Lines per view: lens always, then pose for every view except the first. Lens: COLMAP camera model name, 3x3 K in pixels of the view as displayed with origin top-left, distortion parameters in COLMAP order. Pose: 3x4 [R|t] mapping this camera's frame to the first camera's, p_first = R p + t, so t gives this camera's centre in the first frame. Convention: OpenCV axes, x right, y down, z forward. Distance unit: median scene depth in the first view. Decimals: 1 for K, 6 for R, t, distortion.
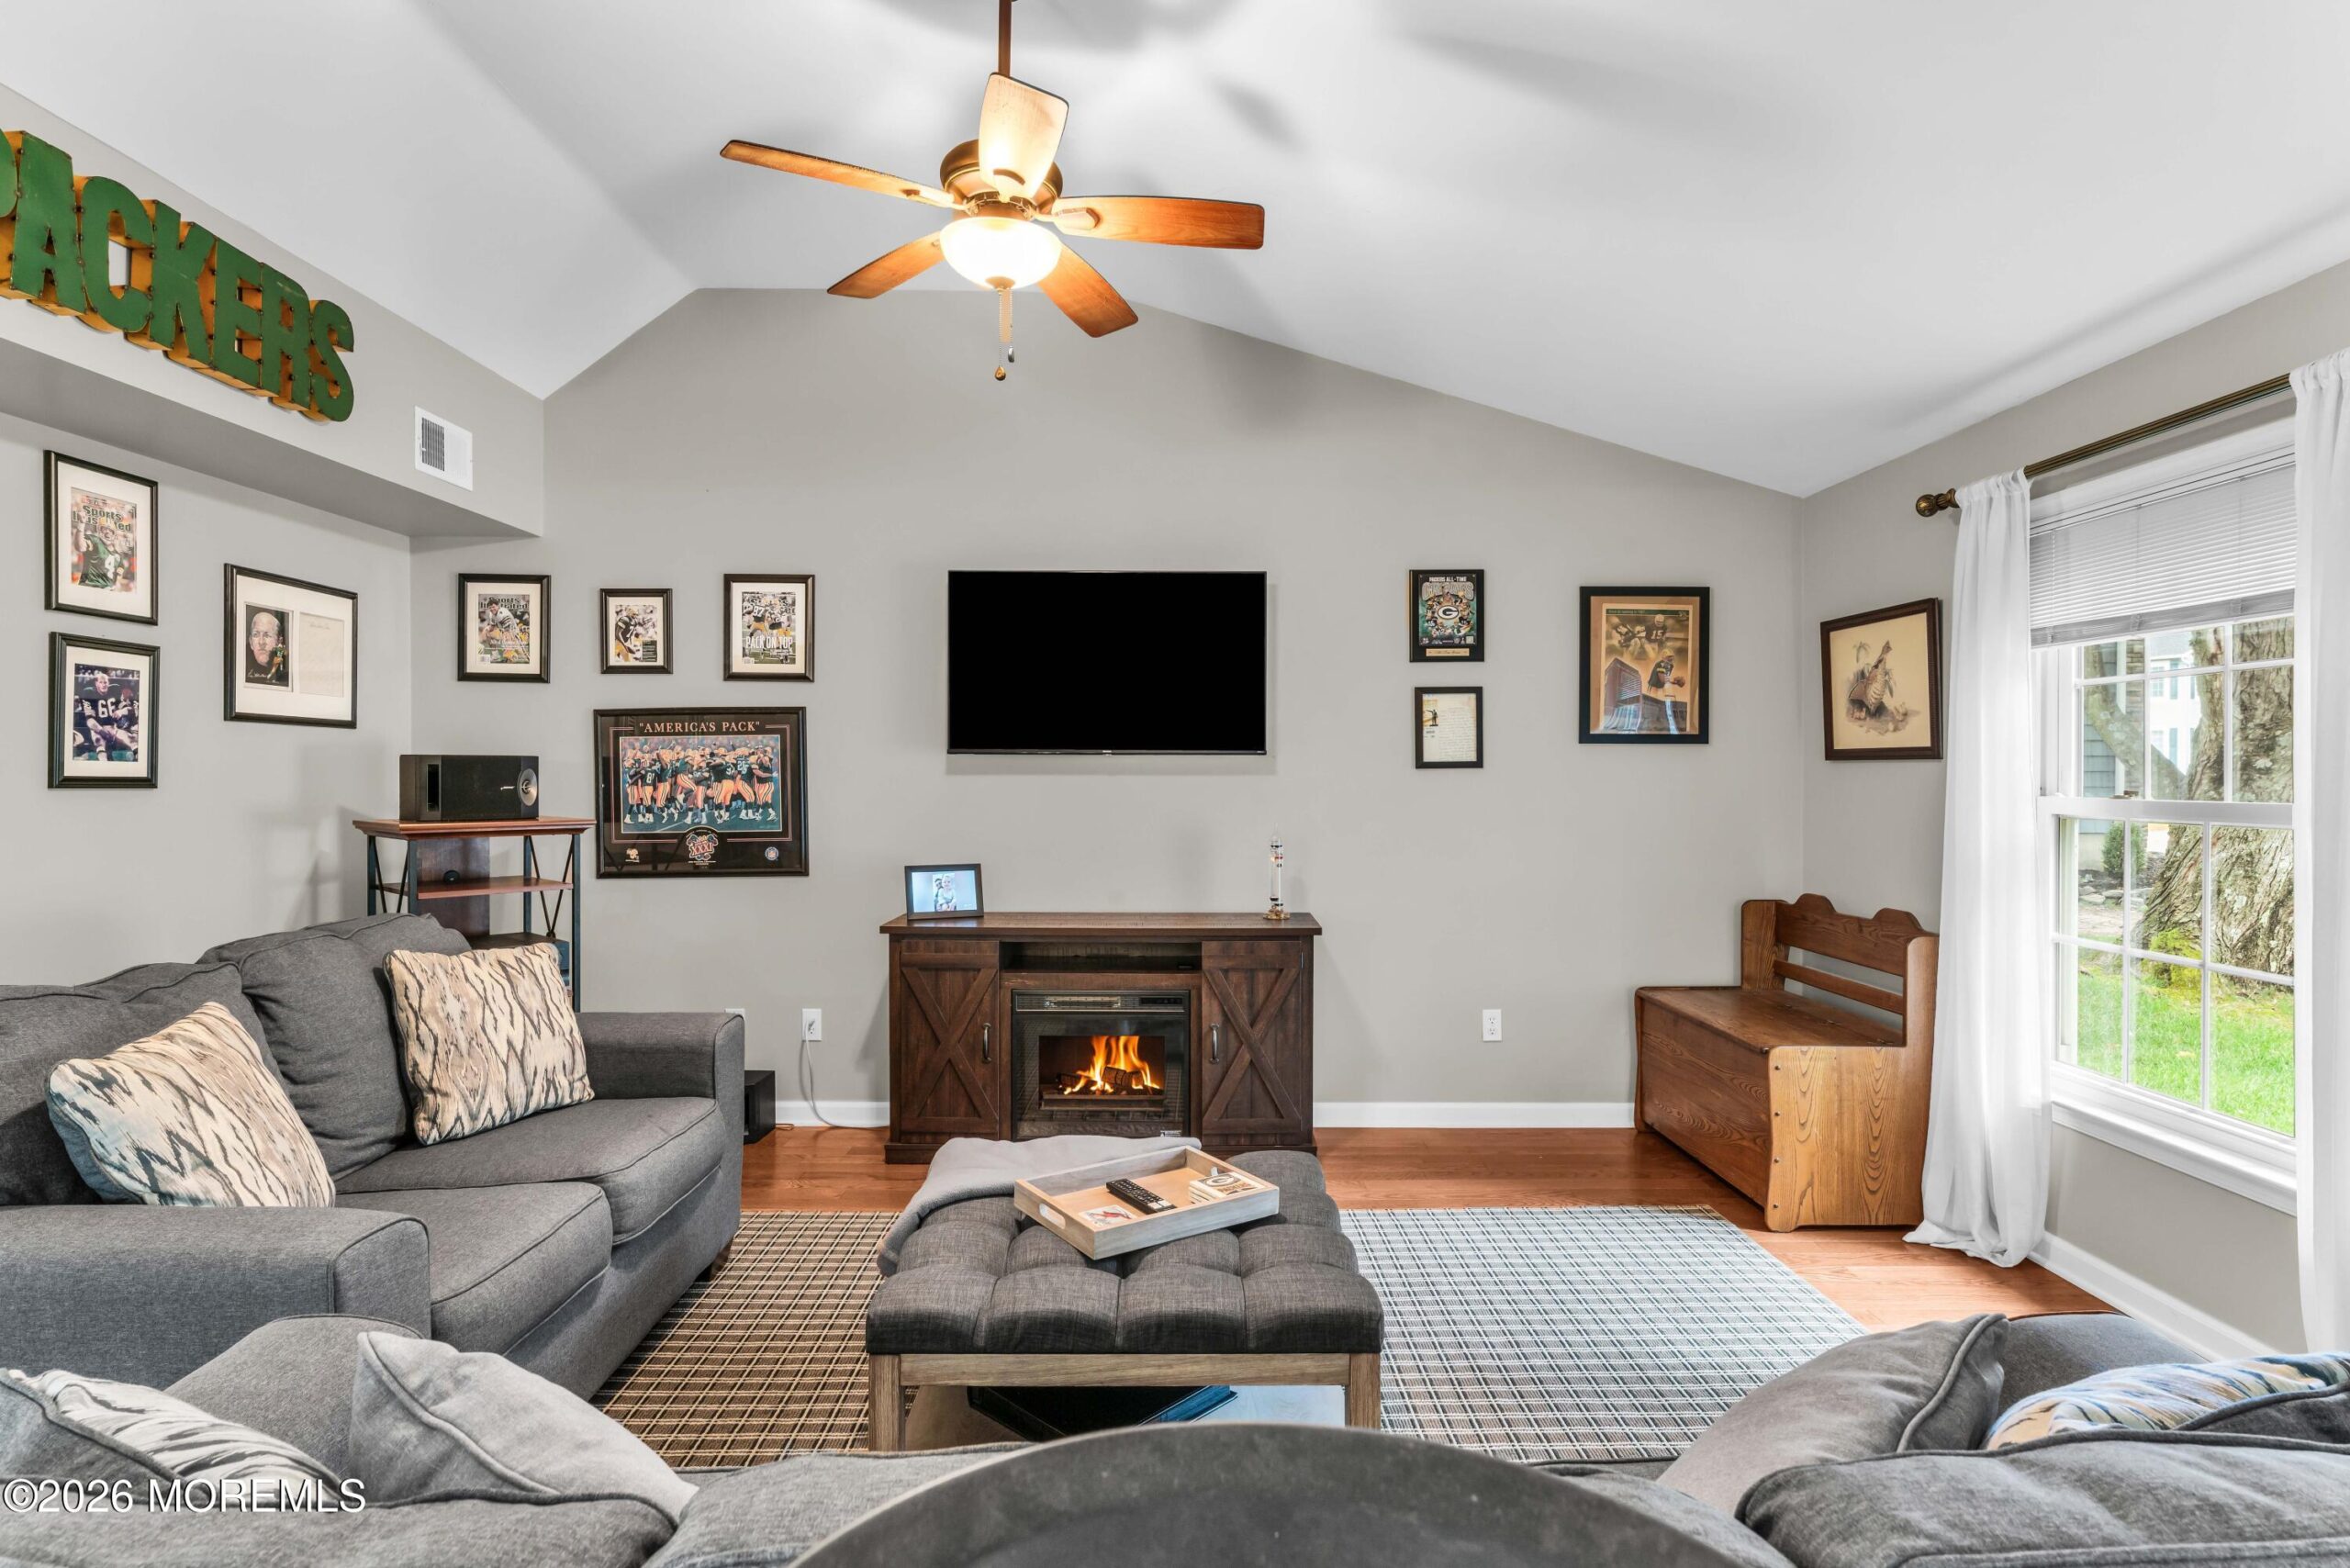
lens RADIAL K [[1208.9, 0, 1170.1], [0, 1208.9, 778.4], [0, 0, 1]] dist [-0.002144, -0.000050]
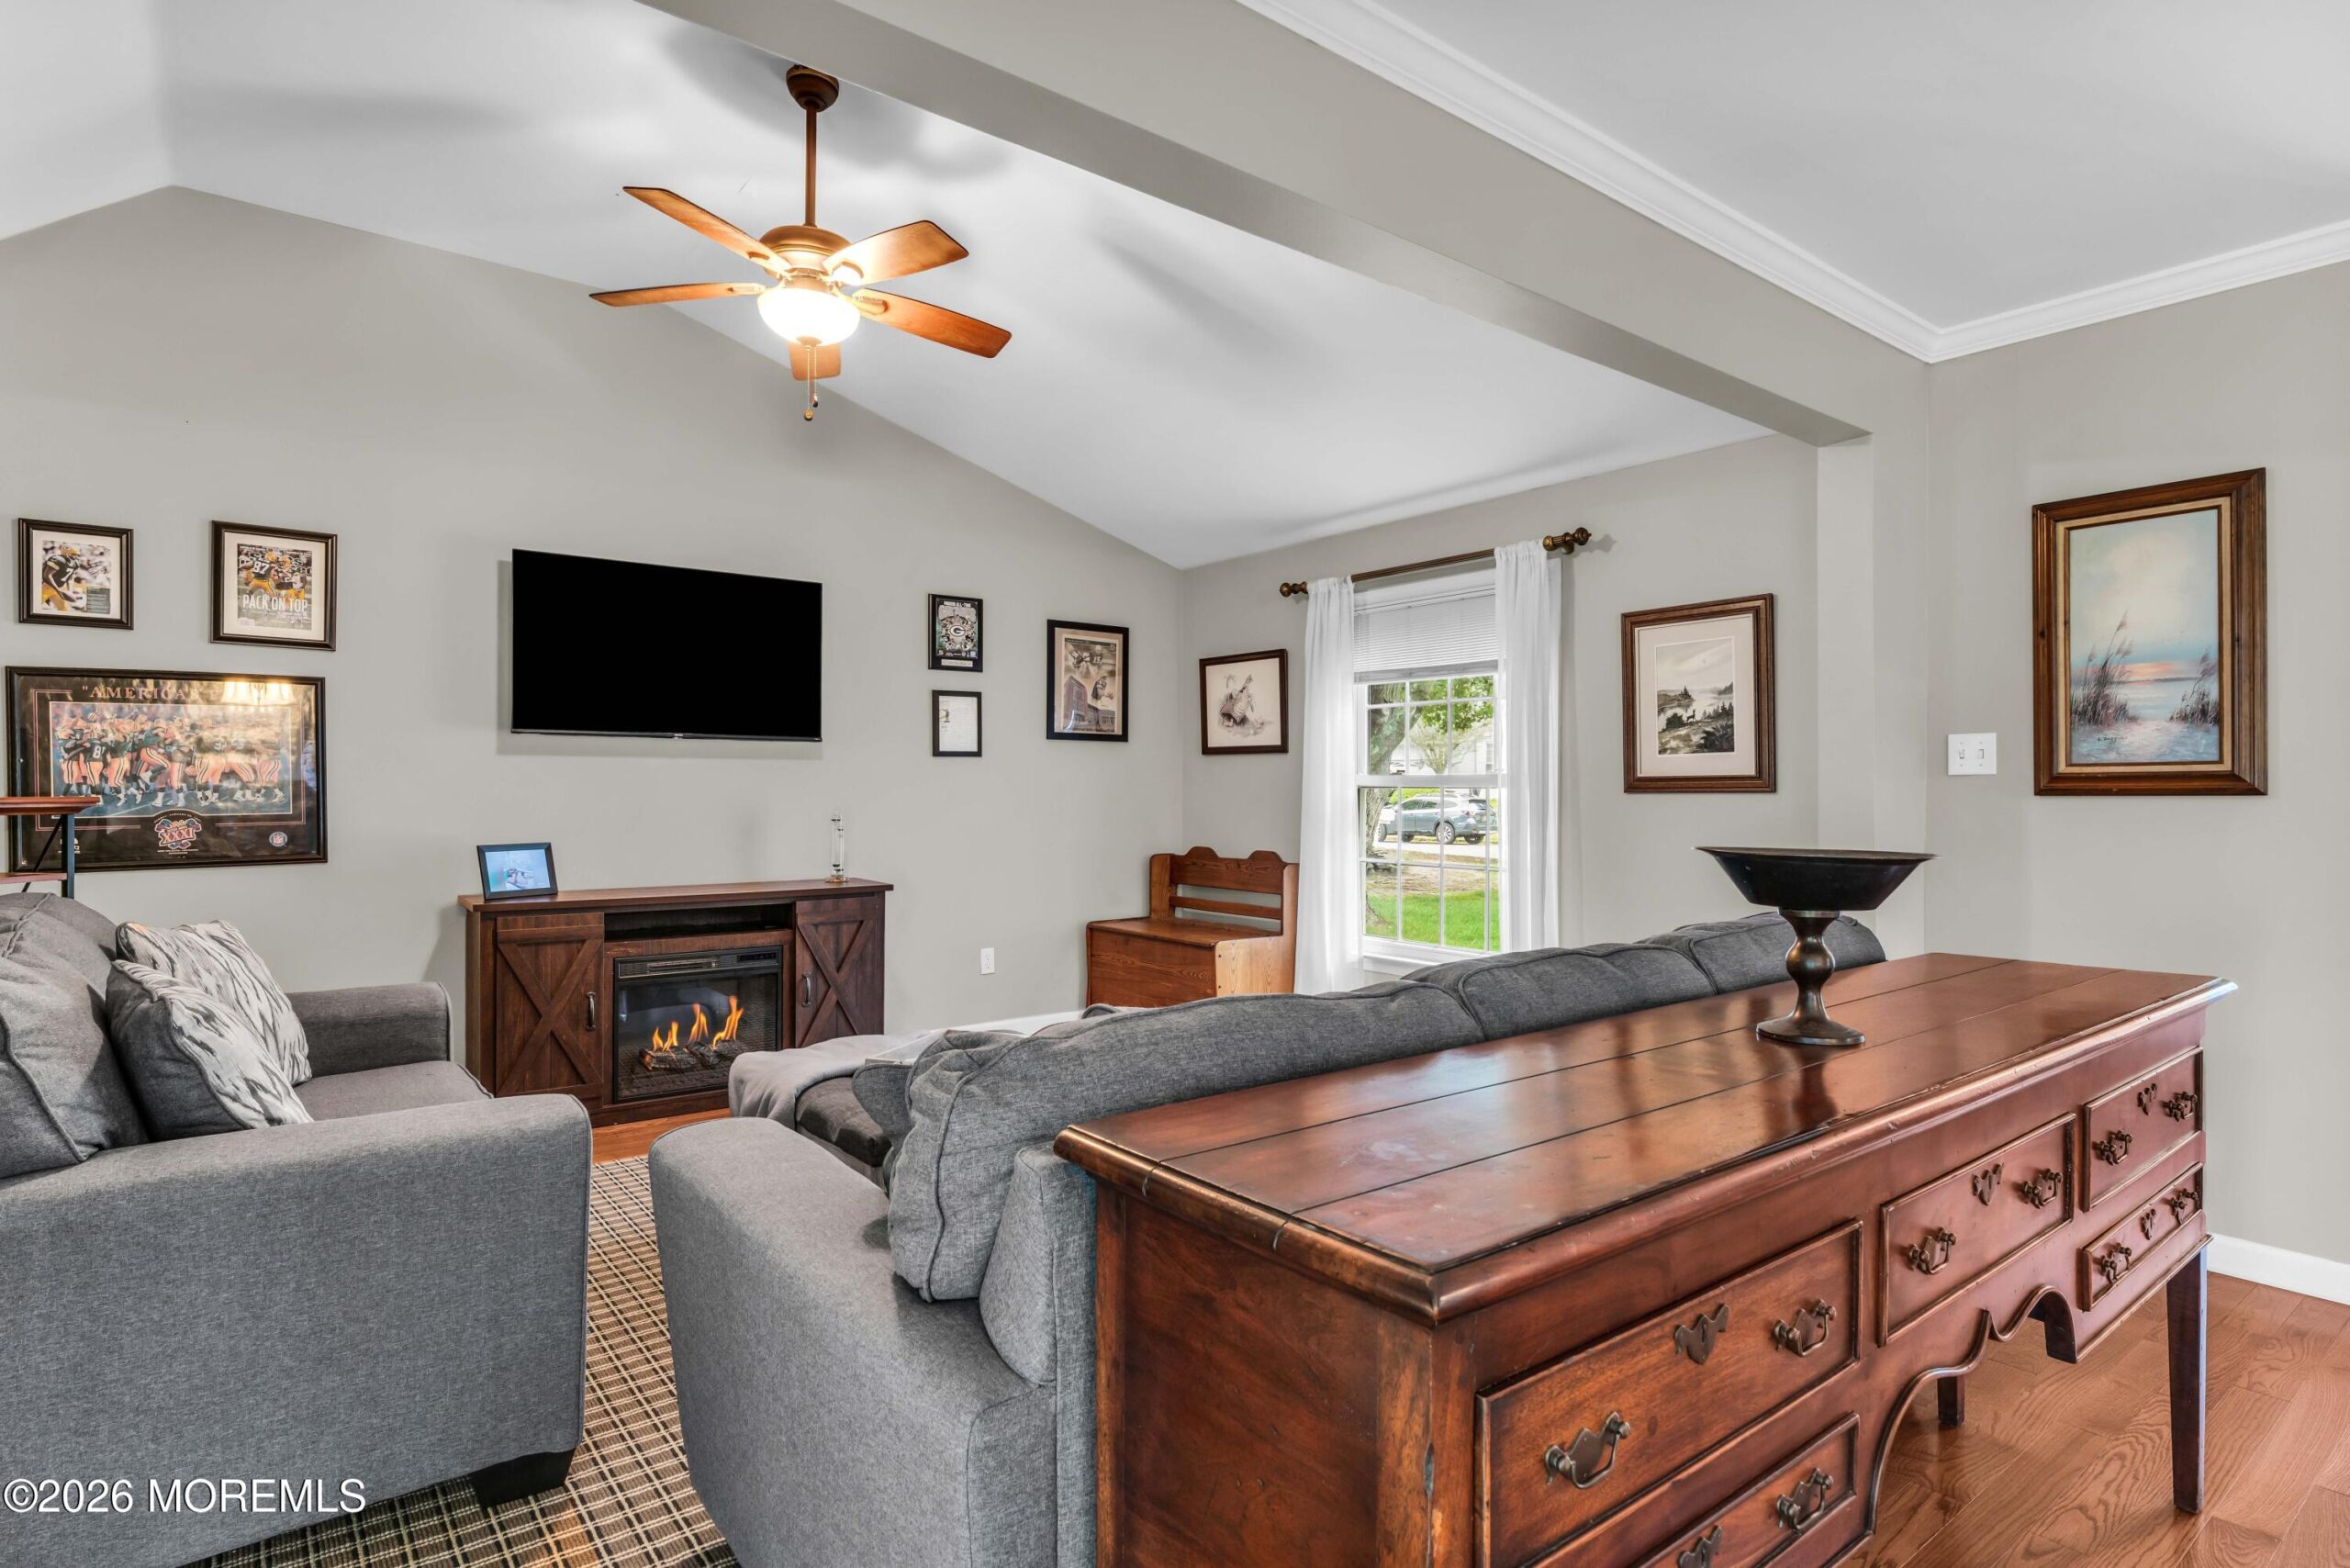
lens RADIAL K [[1208.9, 0, 1171.3], [0, 1208.9, 784.4], [0, 0, 1]] dist [-0.002144, -0.000050]
pose [[0.790624, 0.002631, 0.612297, -0.387592], [0.001154, 0.999983, -0.005788, 0.030209], [-0.612301, 0.005283, 0.790607, -0.123488]]
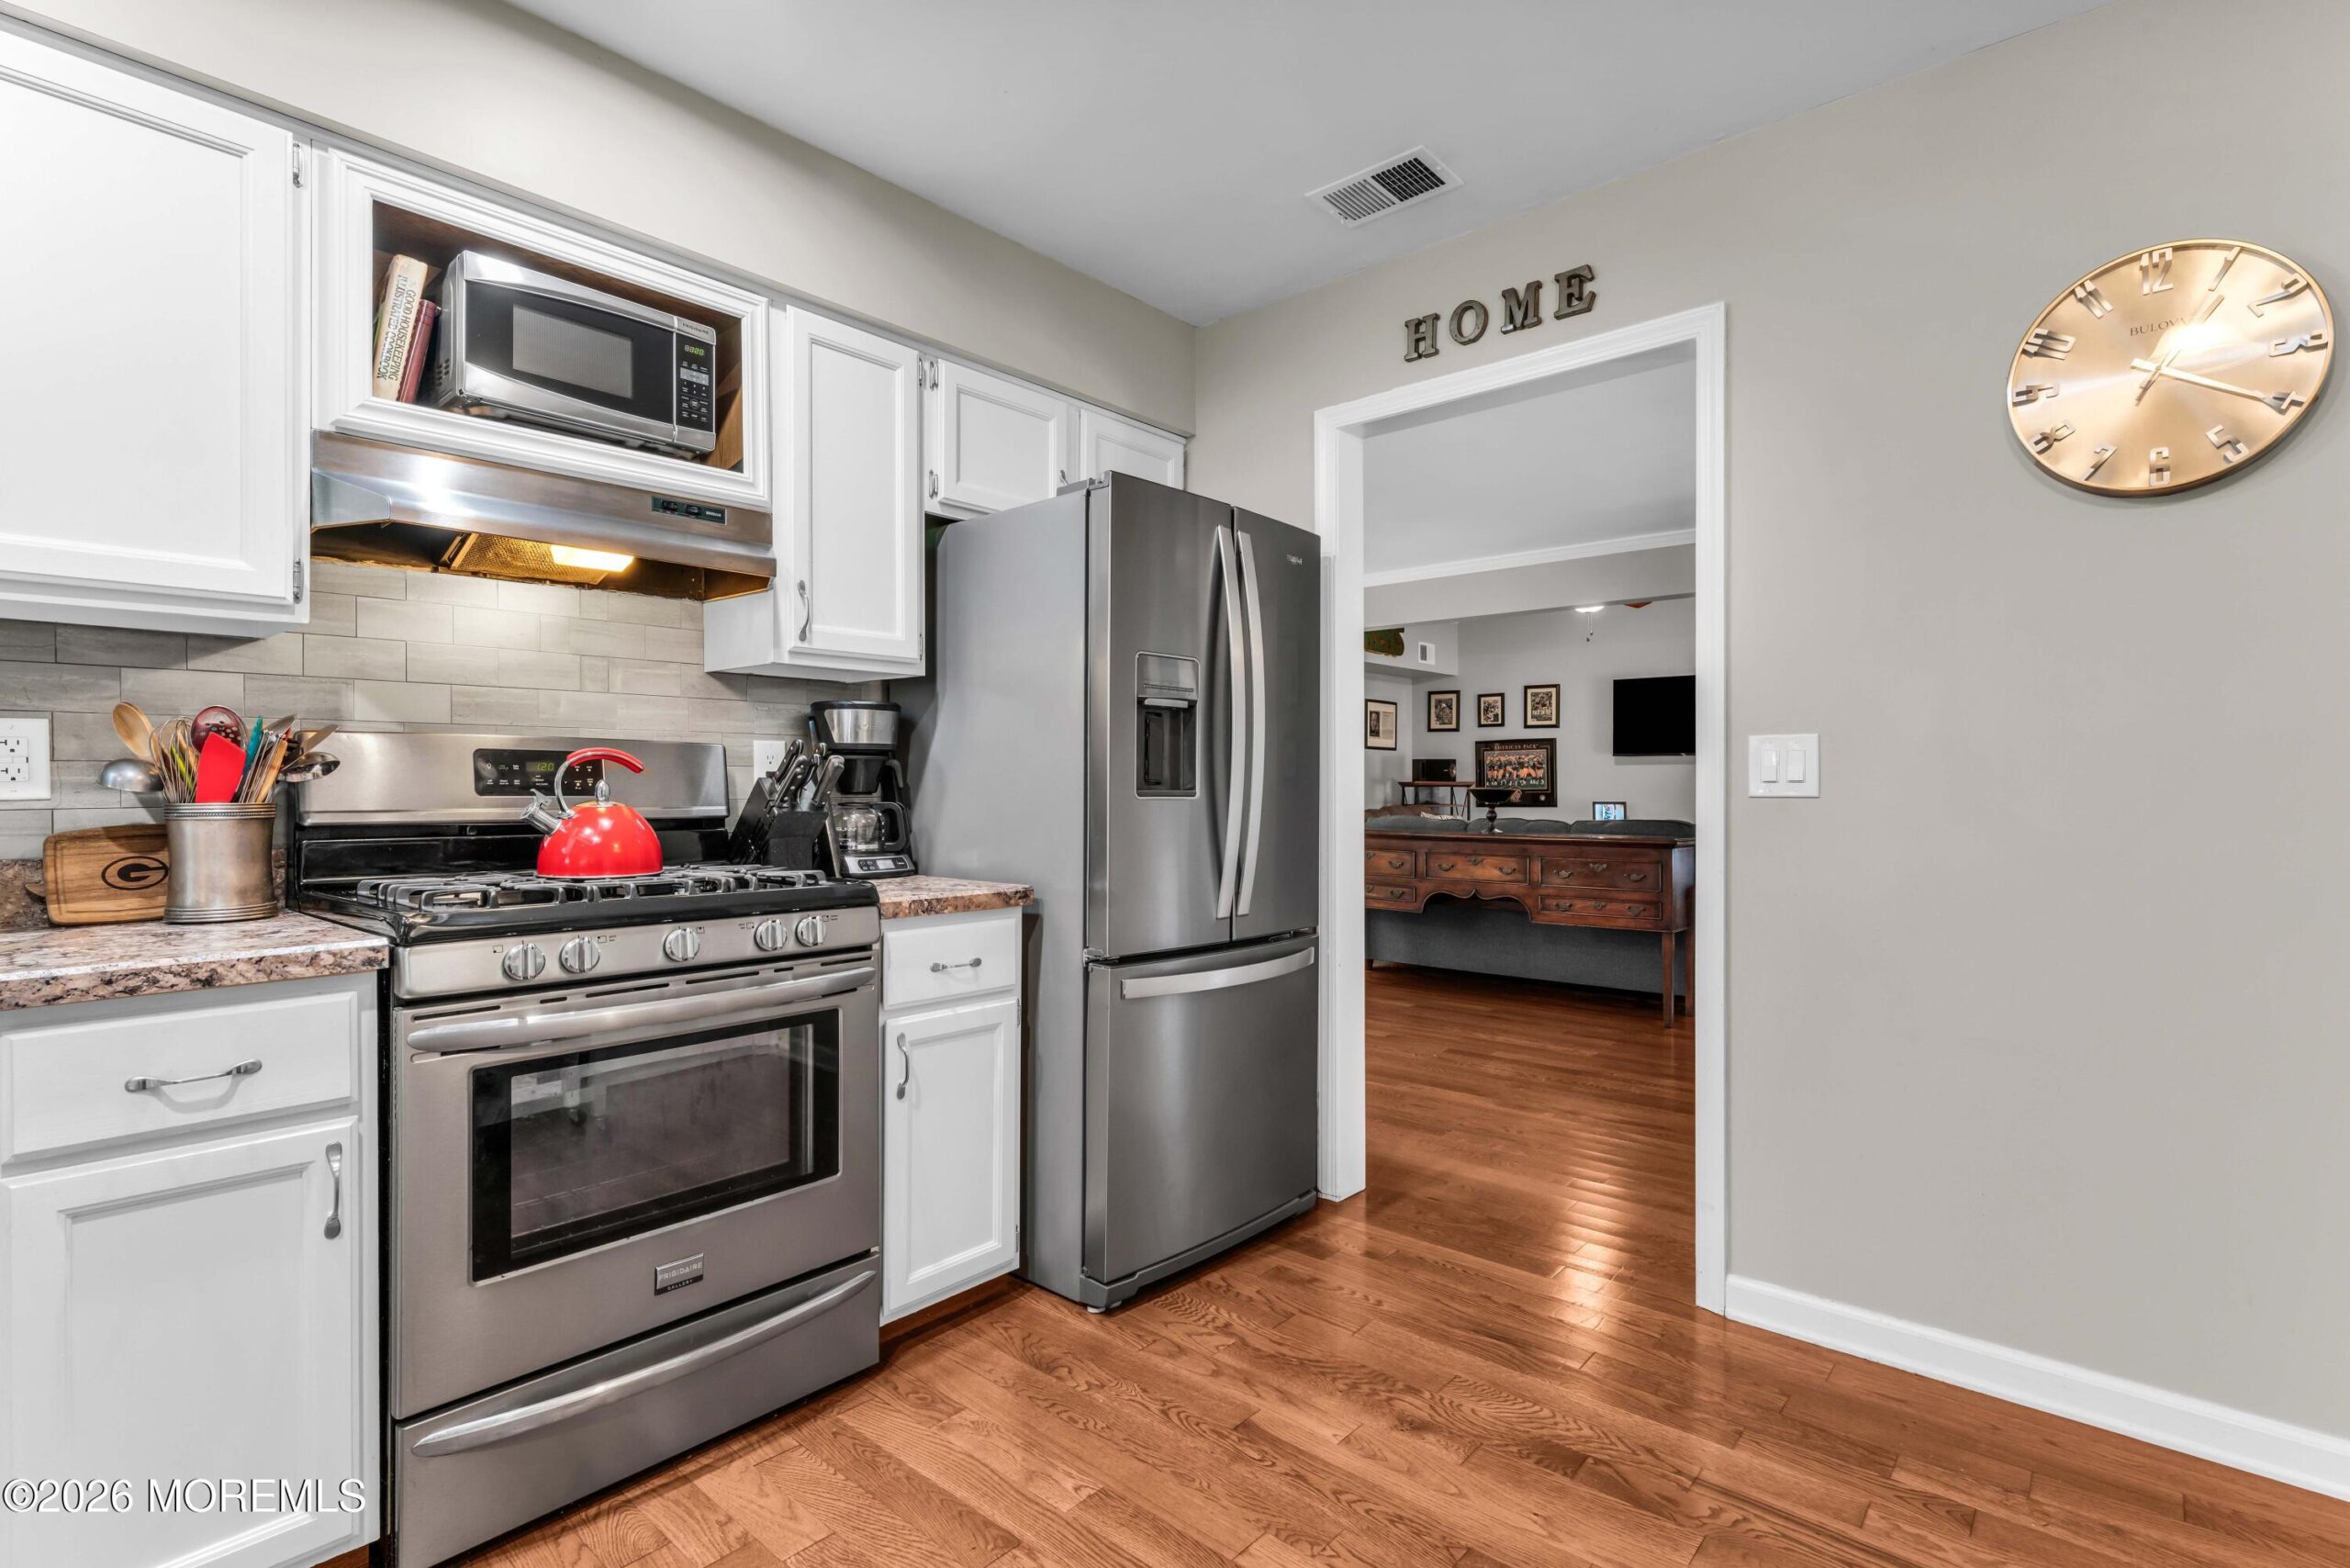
lens RADIAL K [[1101.3, 0, 1165.5], [0, 1101.3, 785.4], [0, 0, 1]] dist [-0.001806, -0.000380]
pose [[0.746106, 0.001774, -0.665825, 0.651196], [-0.004799, 0.999985, -0.002713, 0.051510], [0.665810, 0.005220, 0.746103, -1.308113]]
